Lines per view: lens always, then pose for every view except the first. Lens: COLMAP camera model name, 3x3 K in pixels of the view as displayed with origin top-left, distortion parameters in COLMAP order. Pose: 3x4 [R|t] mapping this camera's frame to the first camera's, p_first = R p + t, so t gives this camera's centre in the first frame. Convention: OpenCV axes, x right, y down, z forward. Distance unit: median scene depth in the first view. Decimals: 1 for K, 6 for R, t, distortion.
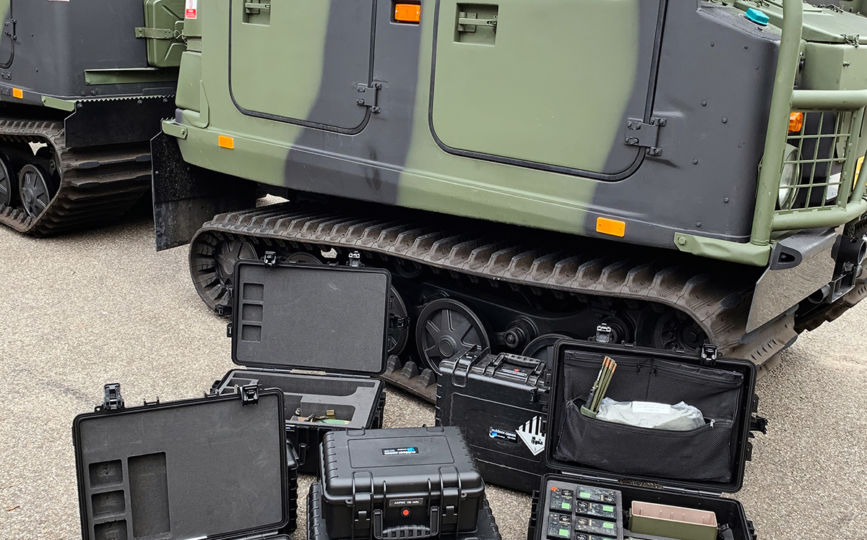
lens RADIAL K [[945.6, 0, 433.7], [0, 945.6, 263.7], [0, 0, 1]] dist [-0.014427, 0.000000]
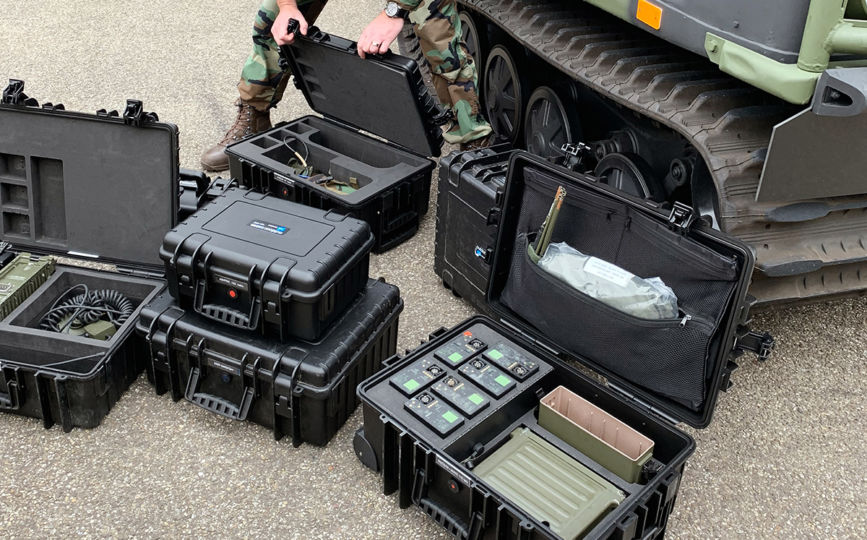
lens RADIAL K [[945.6, 0, 411.0], [0, 945.6, 151.5], [0, 0, 1]] dist [-0.014427, 0.000000]
pose [[0.817367, 0.225250, -0.530257, 0.455005], [-0.167030, 0.973520, 0.156077, -0.020082], [0.551372, -0.039003, 0.833347, 0.326446]]
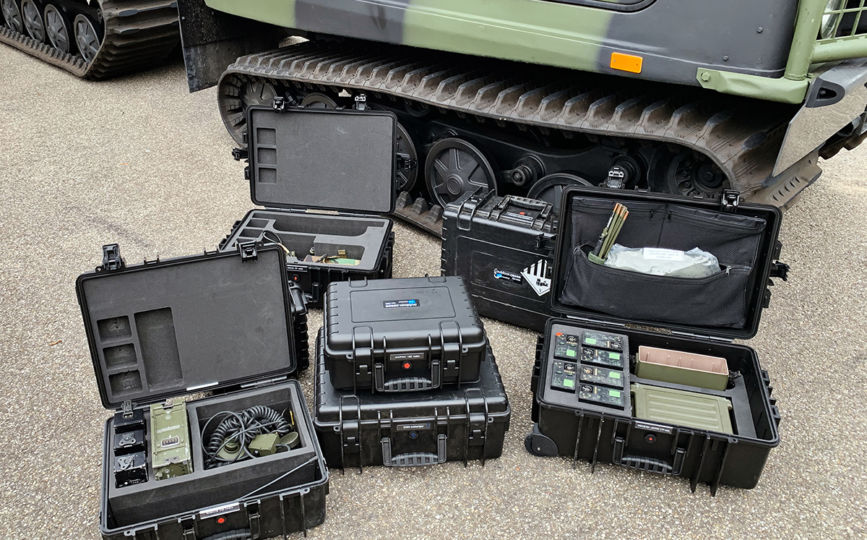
lens RADIAL K [[784.1, 0, 364.7], [0, 784.1, 243.5], [0, 0, 1]] dist [0.015735, -0.050102]
pose [[0.992887, -0.005696, -0.118925, 0.022017], [0.029104, 0.980165, 0.196035, -0.024119], [0.115450, -0.198102, 0.973359, 0.180905]]
